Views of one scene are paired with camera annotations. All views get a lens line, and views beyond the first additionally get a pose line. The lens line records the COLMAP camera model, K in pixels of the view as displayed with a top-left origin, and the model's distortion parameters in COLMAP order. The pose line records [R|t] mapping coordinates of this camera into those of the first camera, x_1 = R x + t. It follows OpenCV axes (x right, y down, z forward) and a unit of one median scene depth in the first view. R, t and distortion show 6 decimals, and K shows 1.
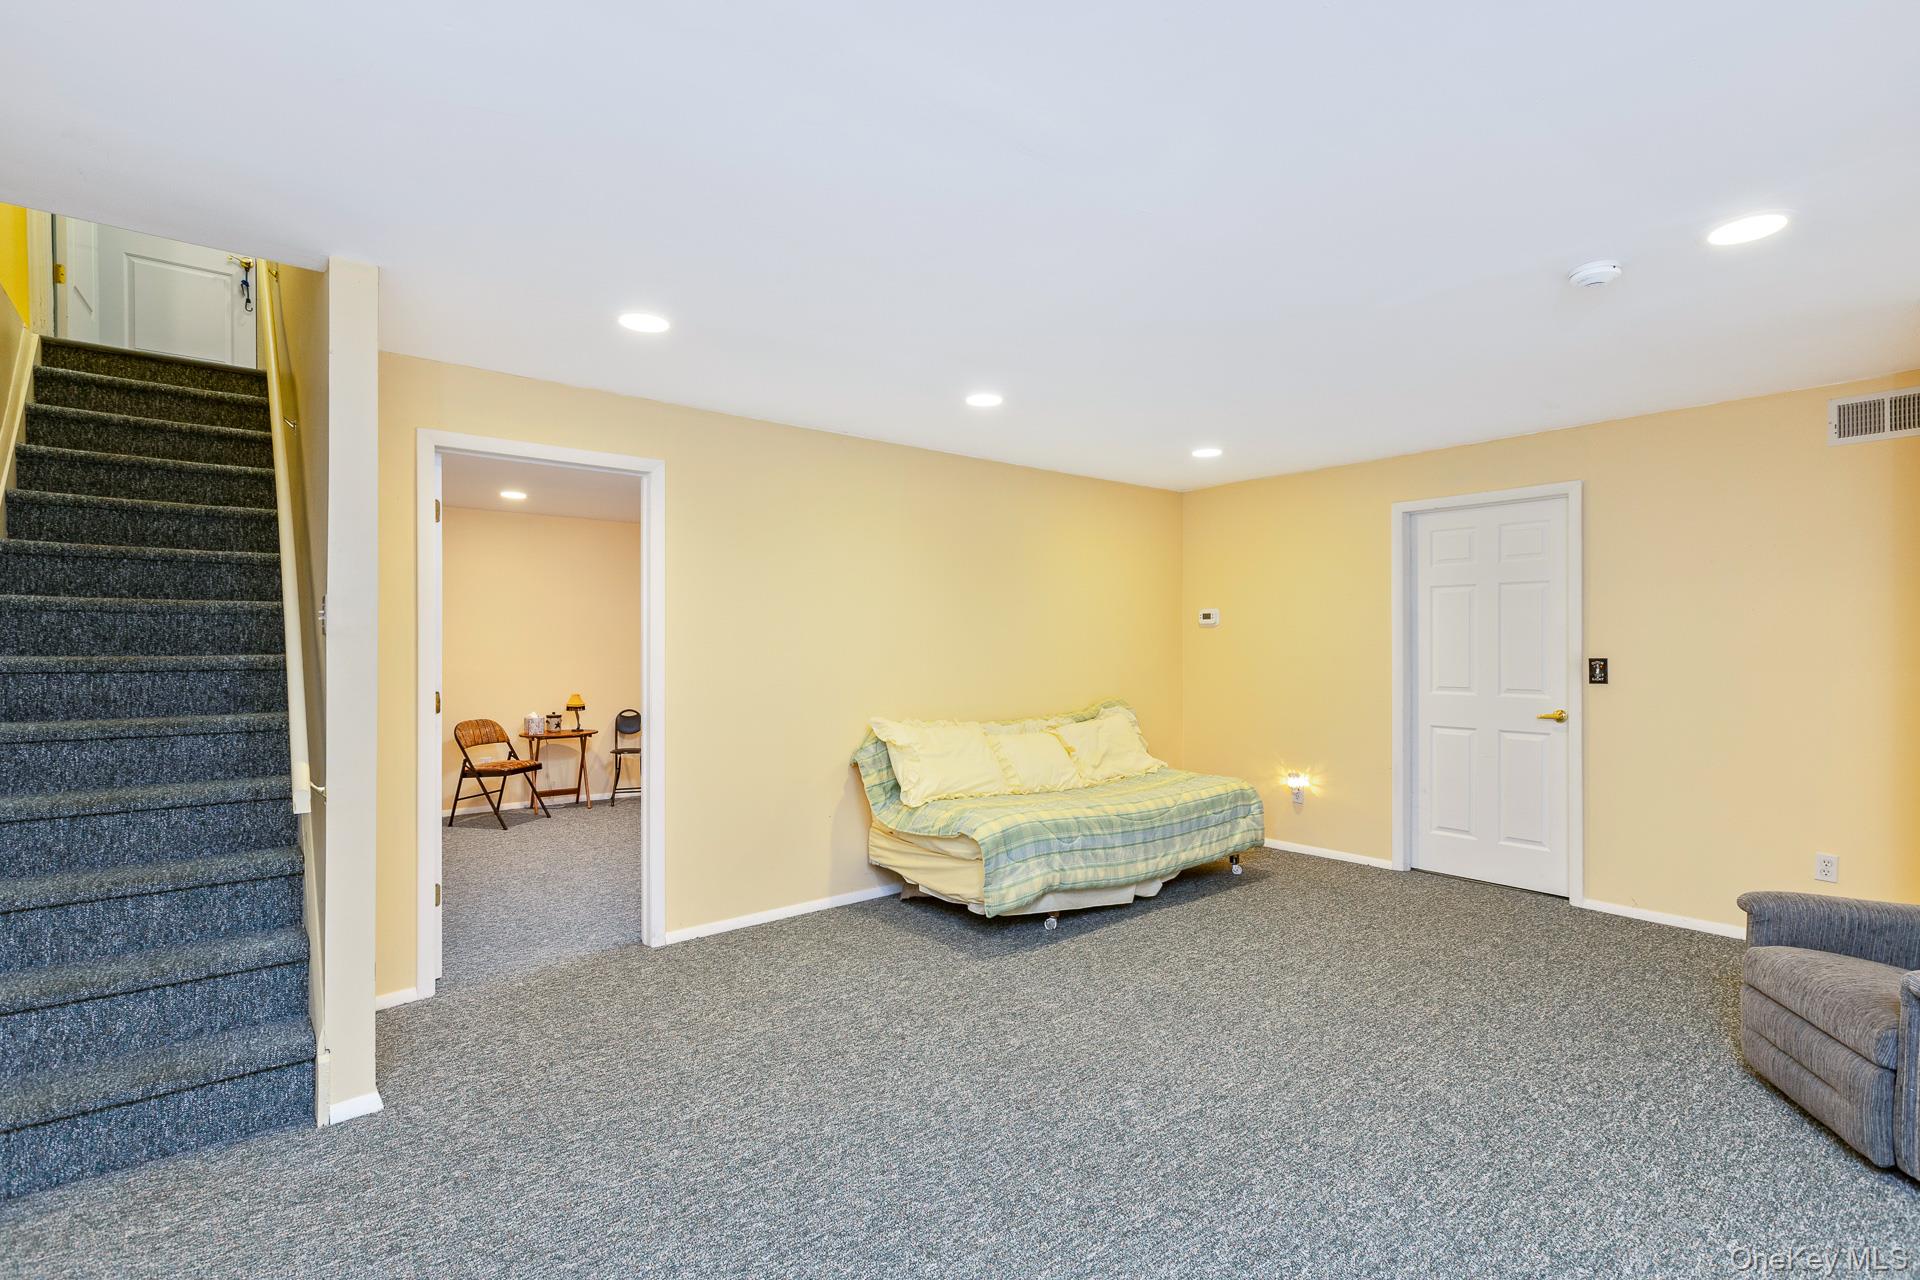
lens RADIAL K [[888.2, 0, 970.8], [0, 888.2, 645.4], [0, 0, 1]] dist [-0.001037, -0.000909]
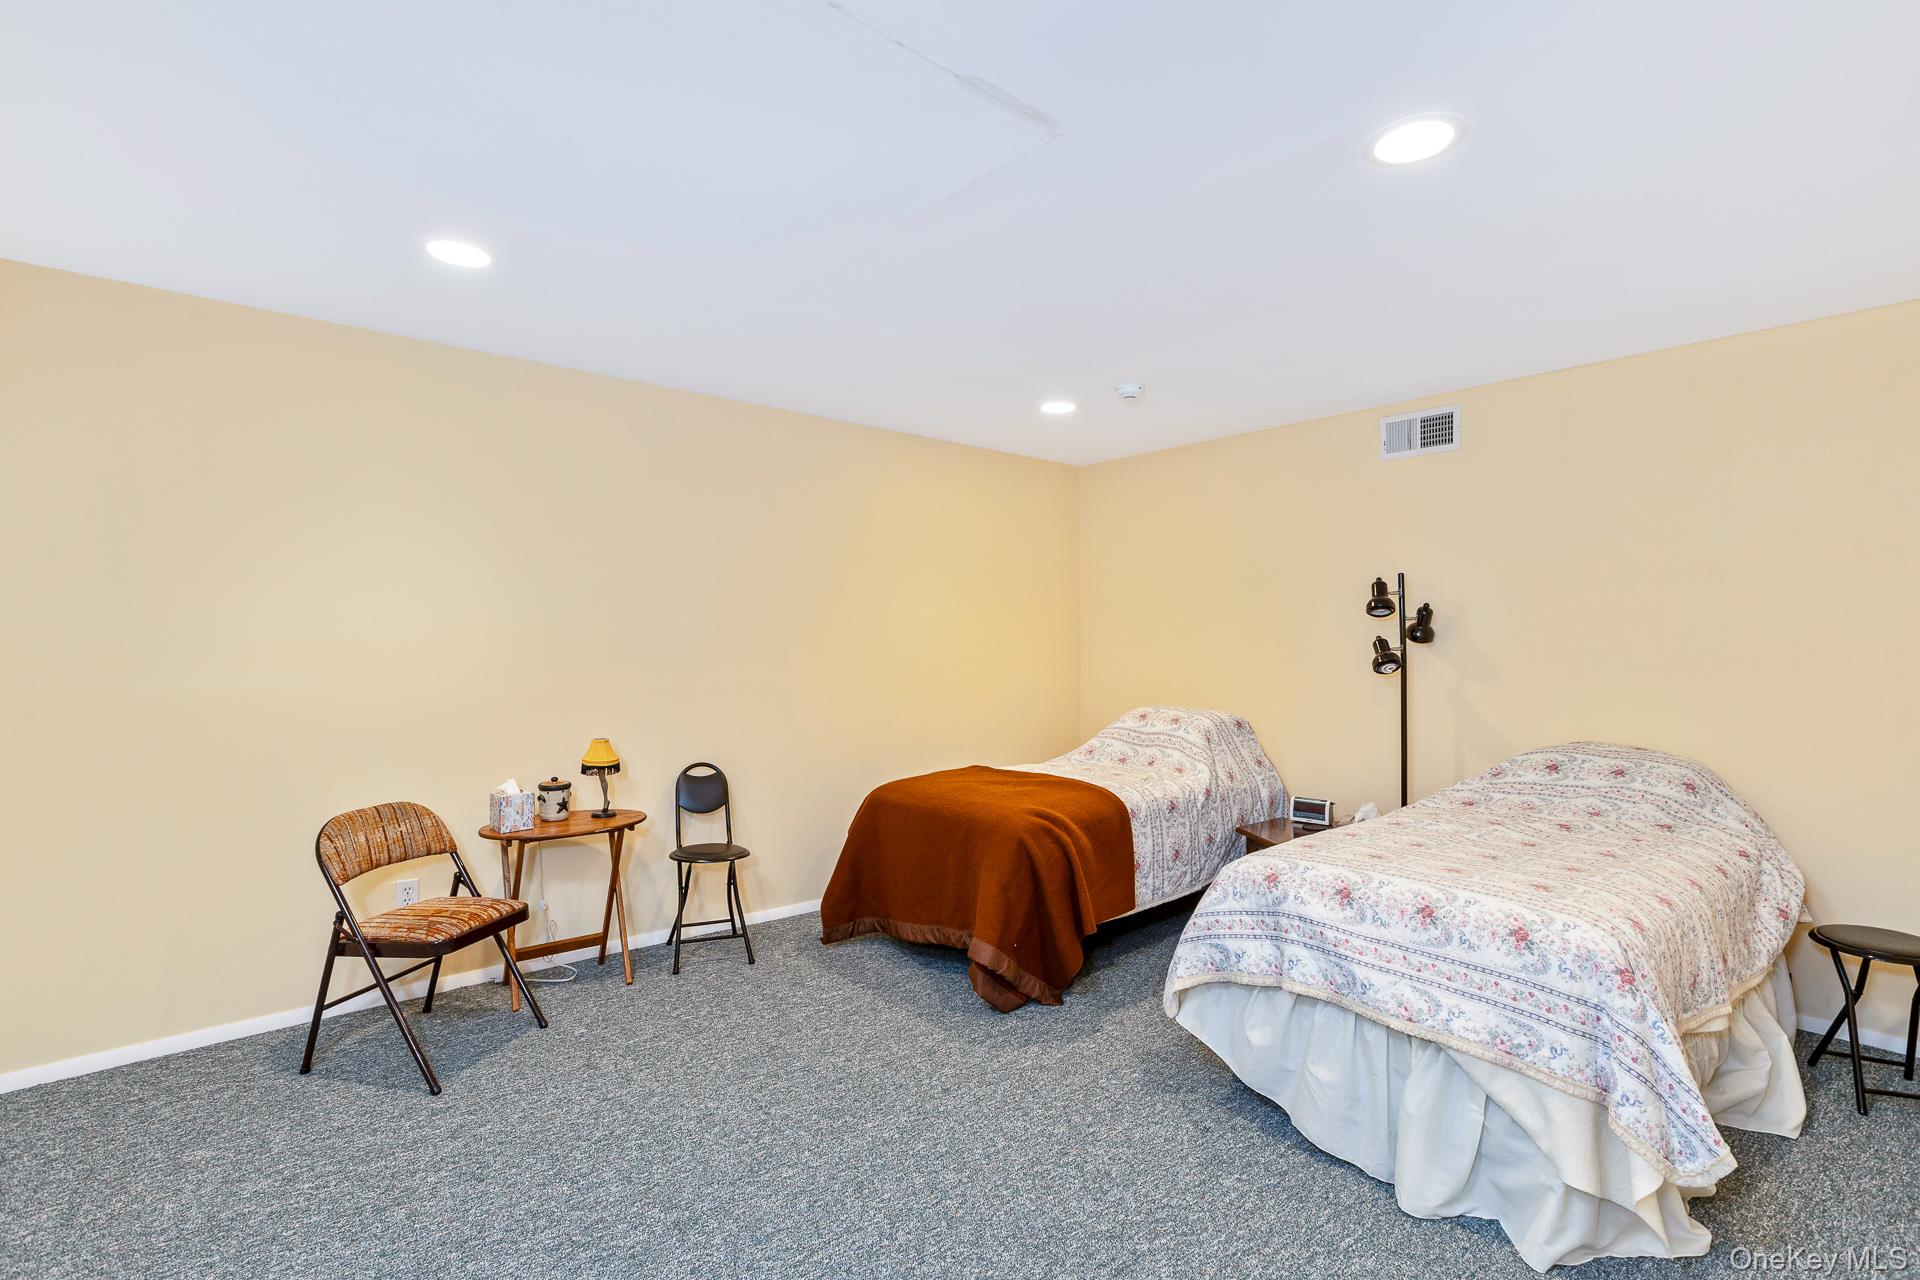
lens RADIAL K [[888.2, 0, 958.9], [0, 888.2, 644.6], [0, 0, 1]] dist [-0.001037, -0.000909]
pose [[0.999924, 0.002840, -0.011999, -0.262063], [-0.002778, 0.999983, 0.005165, 0.001867], [0.012013, -0.005131, 0.999915, 0.558210]]
